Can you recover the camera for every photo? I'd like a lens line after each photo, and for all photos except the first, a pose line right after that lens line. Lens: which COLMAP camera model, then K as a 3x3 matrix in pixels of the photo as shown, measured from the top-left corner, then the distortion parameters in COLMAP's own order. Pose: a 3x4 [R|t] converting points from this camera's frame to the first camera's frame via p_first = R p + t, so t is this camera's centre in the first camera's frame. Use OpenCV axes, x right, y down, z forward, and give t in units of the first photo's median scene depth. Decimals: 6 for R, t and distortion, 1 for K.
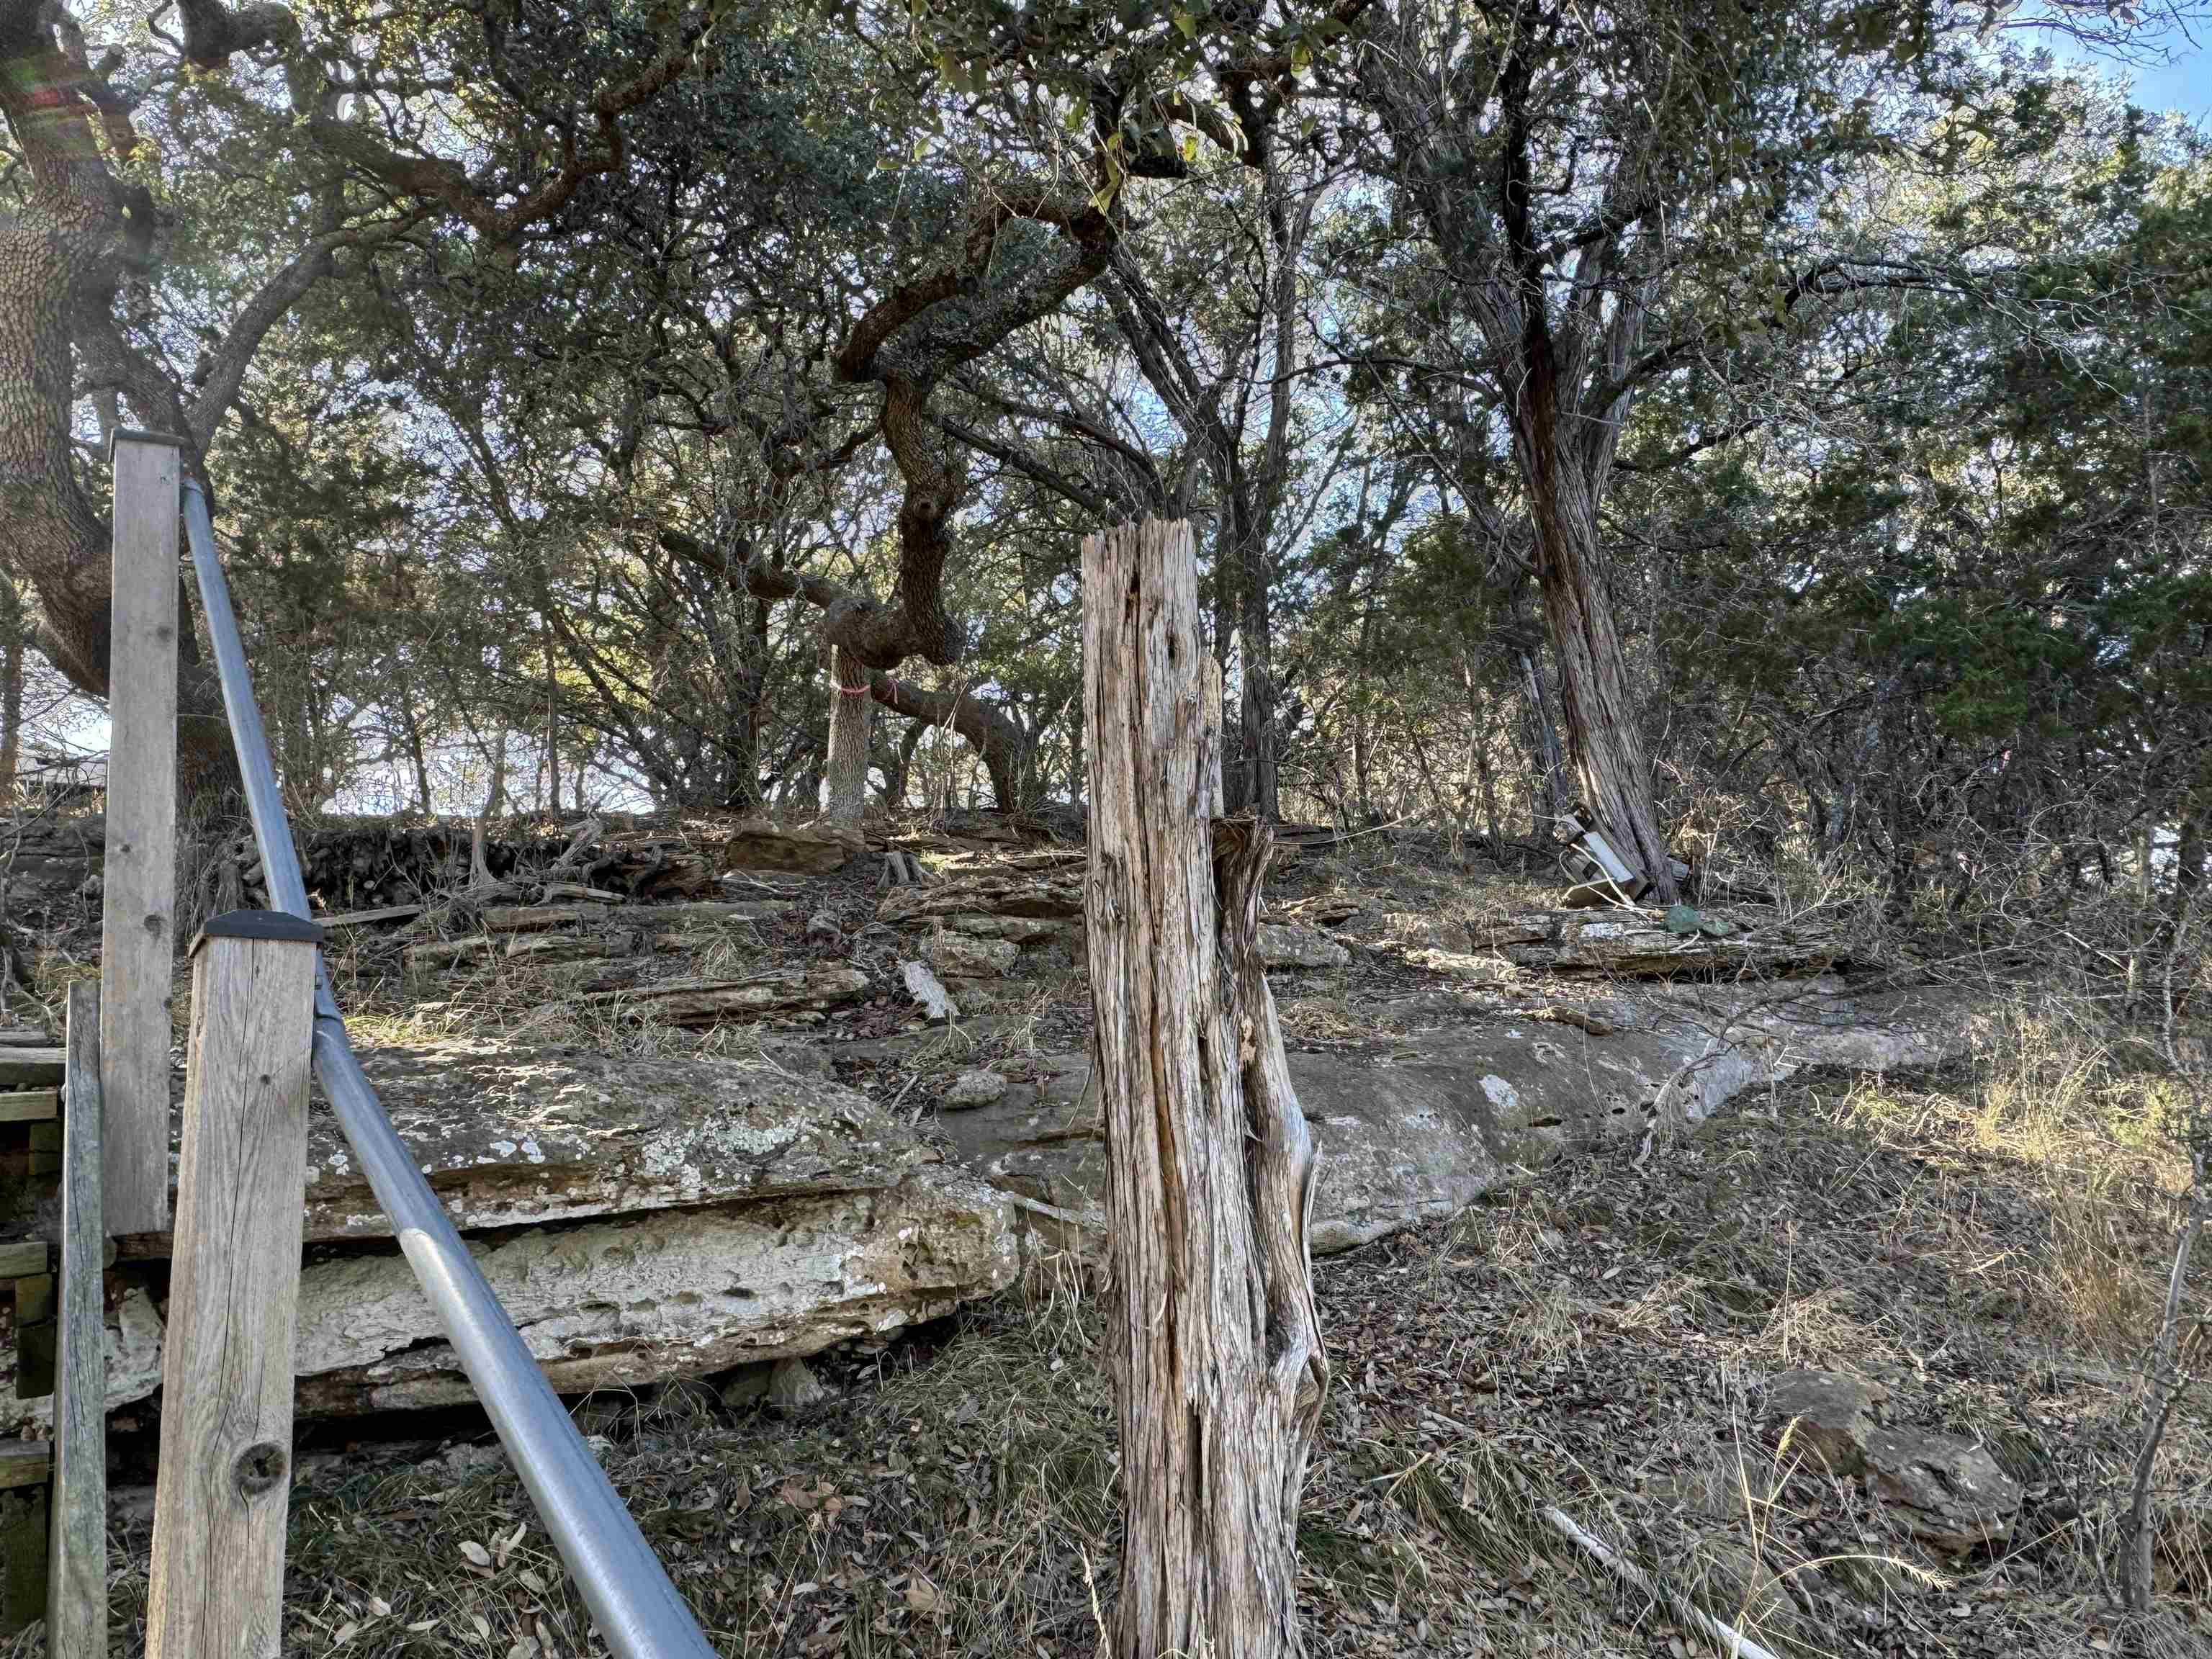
lens RADIAL K [[1545.3, 0, 1105.1], [0, 1545.3, 833.3], [0, 0, 1]] dist [0.000422, -0.000681]
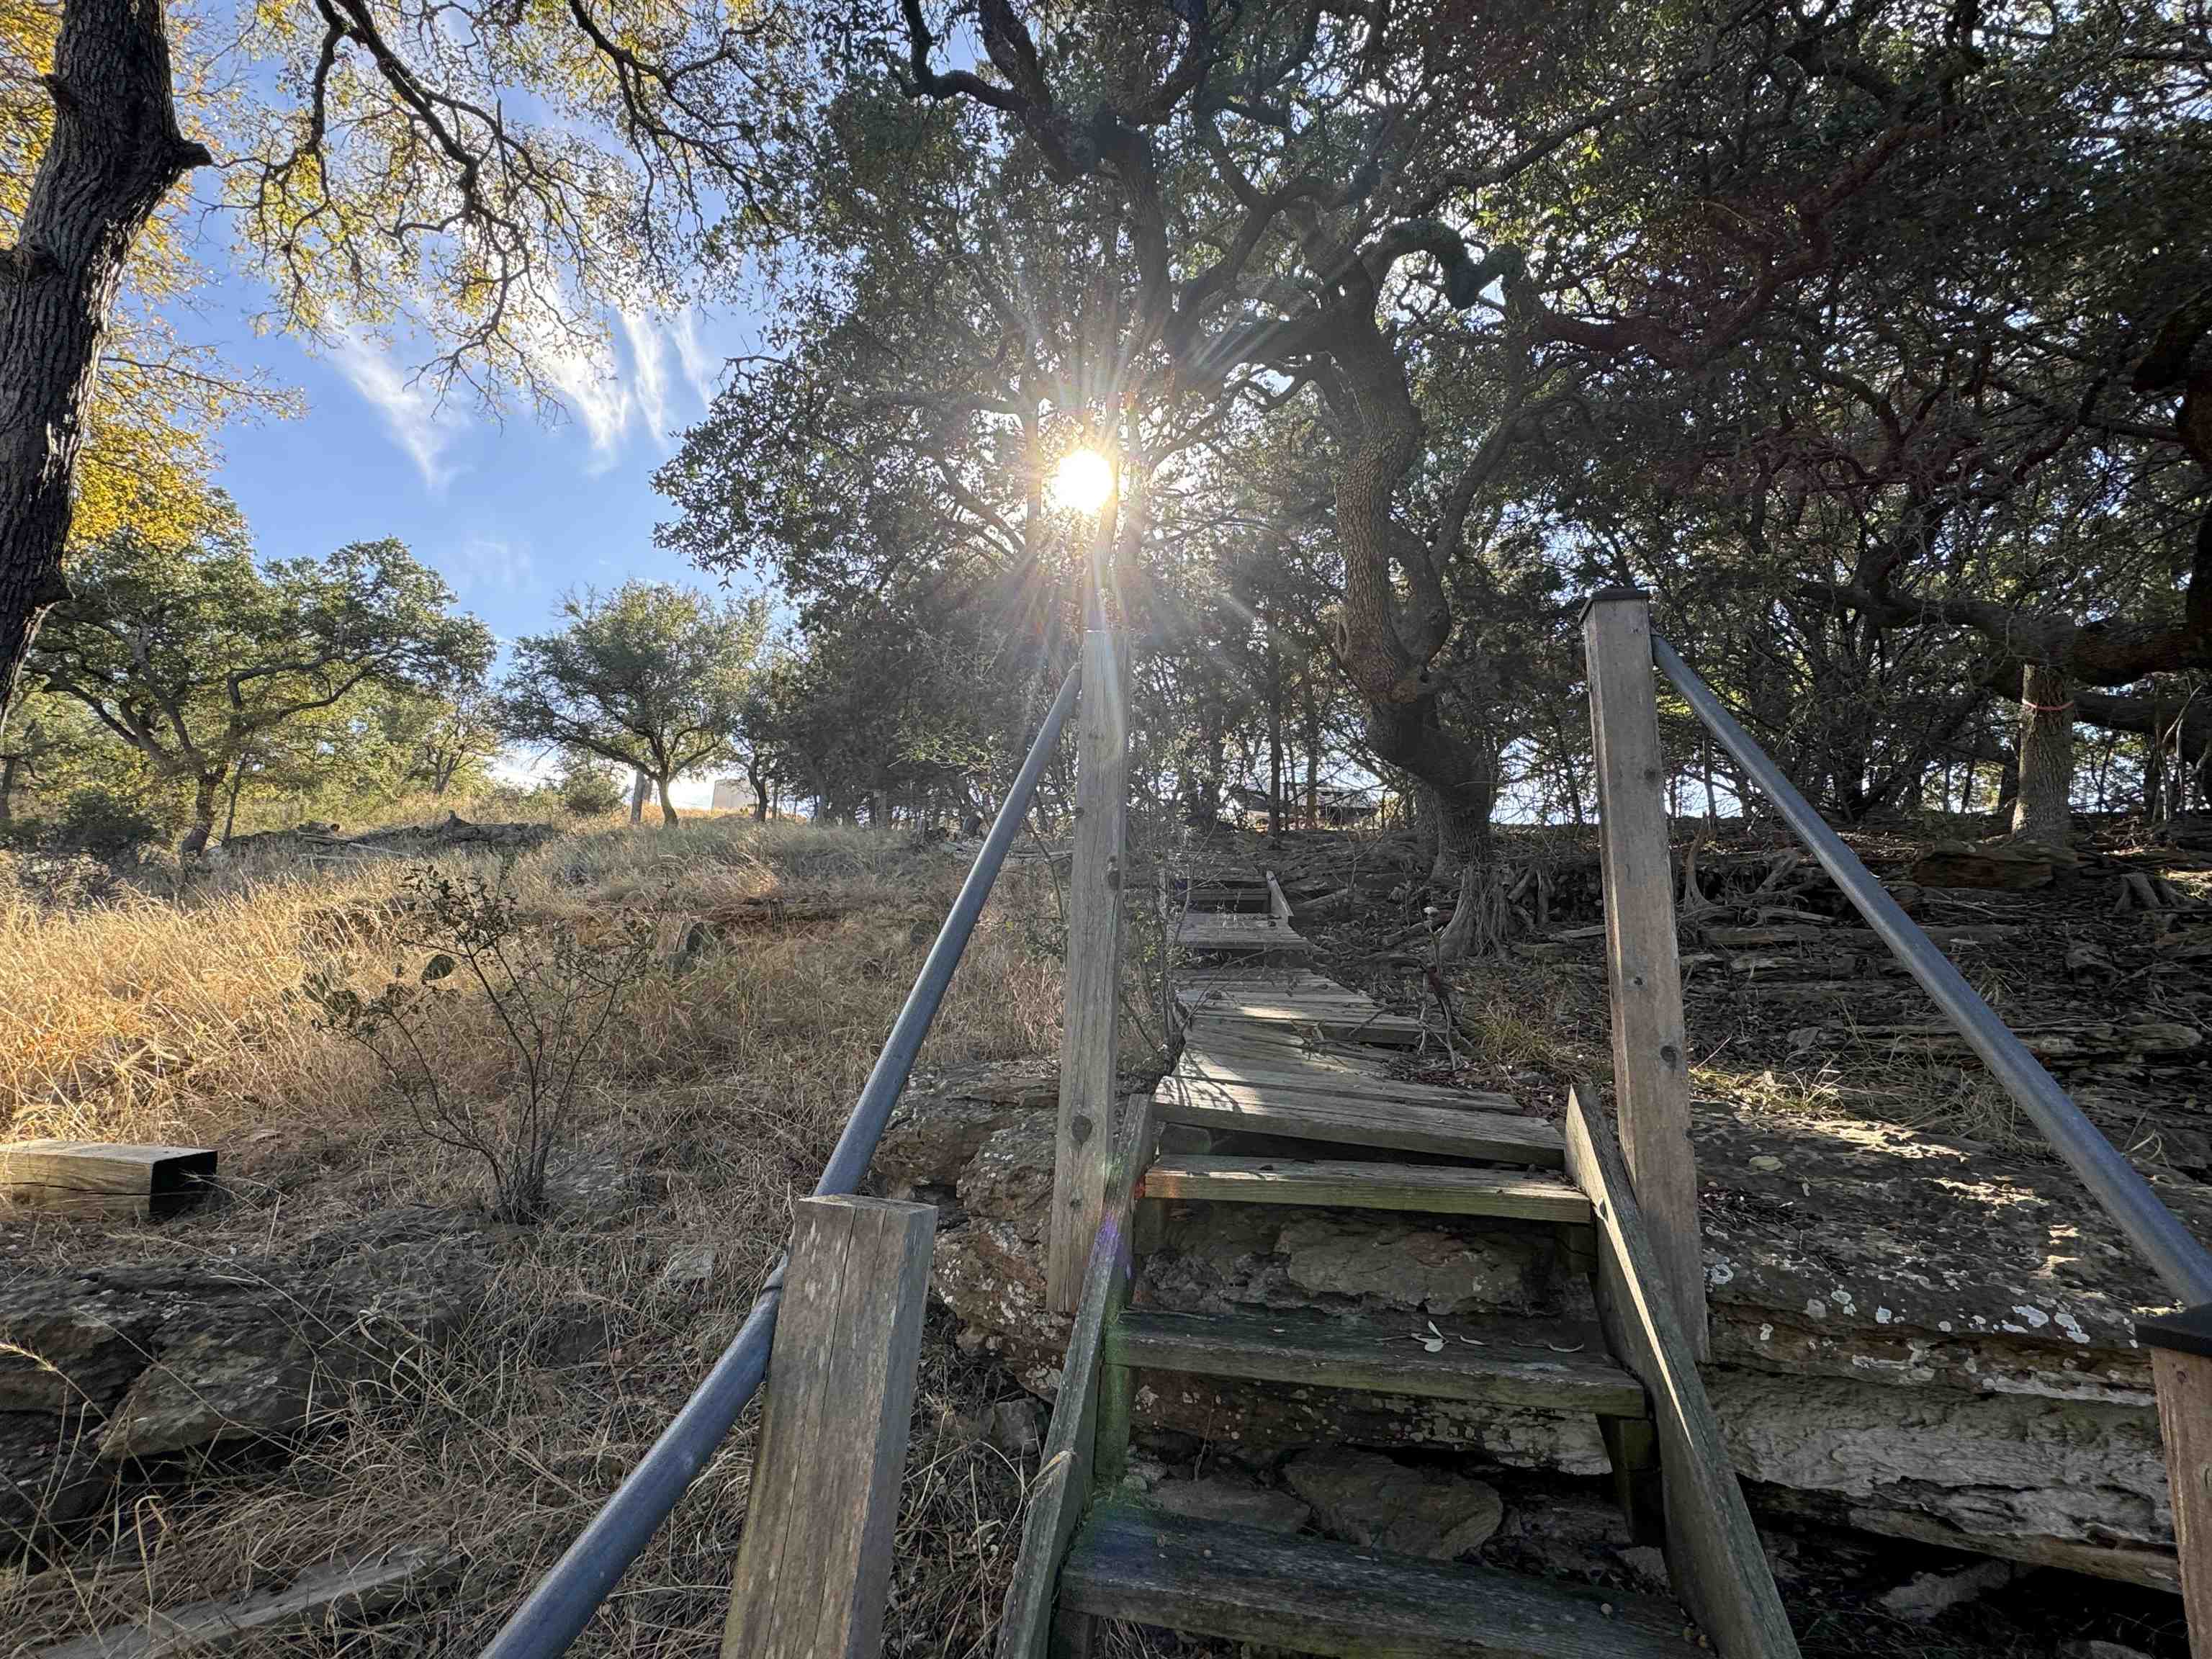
lens RADIAL K [[1083.2, 0, 1104.0], [0, 1083.2, 831.4], [0, 0, 1]] dist [-0.001806, 0.003155]
pose [[0.708665, -0.020722, -0.705240, -0.292761], [0.029860, 0.999554, 0.000634, -0.086305], [0.704913, -0.021508, 0.708968, 0.162288]]
